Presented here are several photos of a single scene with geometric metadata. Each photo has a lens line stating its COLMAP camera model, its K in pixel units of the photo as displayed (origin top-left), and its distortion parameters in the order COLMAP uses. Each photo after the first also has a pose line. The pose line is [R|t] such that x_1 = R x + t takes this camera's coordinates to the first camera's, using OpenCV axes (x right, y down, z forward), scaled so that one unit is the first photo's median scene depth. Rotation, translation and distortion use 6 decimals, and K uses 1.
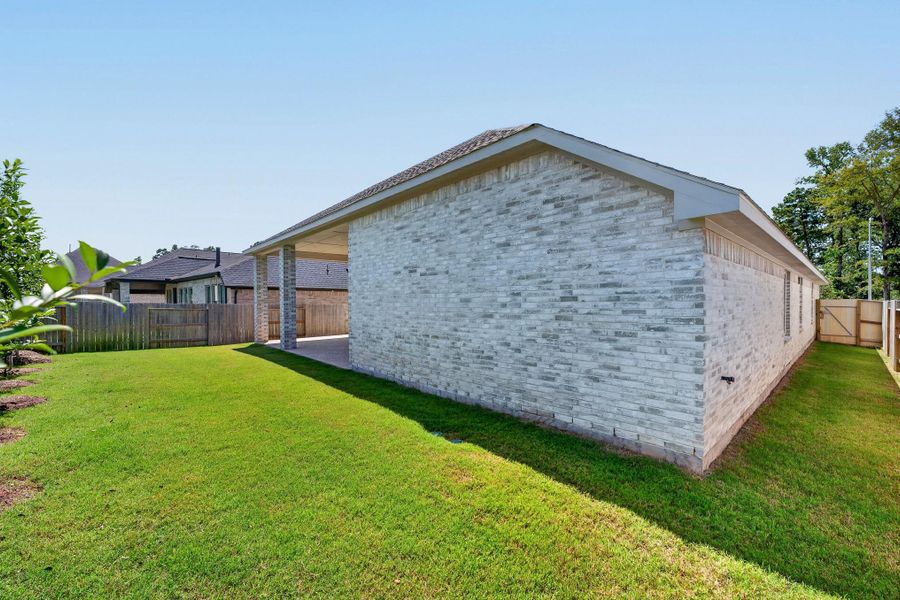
lens RADIAL K [[360.9, 0, 450.6], [0, 360.9, 303.0], [0, 0, 1]] dist [-0.009651, 0.004061]
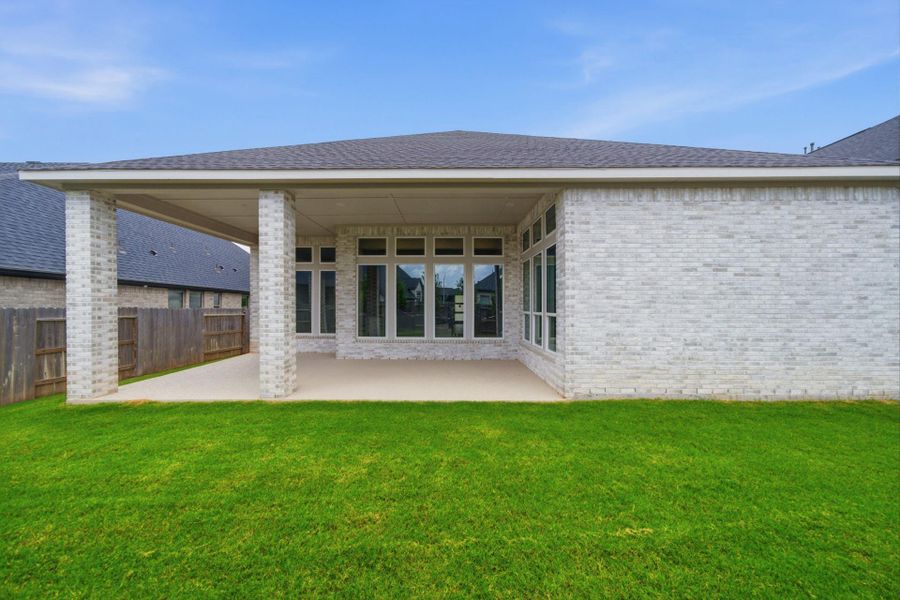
lens RADIAL K [[360.9, 0, 444.8], [0, 360.9, 303.4], [0, 0, 1]] dist [-0.009651, 0.004061]
pose [[0.699423, 0.009546, 0.714645, -1.456258], [-0.003329, 0.999943, -0.010100, 0.009200], [-0.714701, 0.004685, 0.699415, 1.029742]]
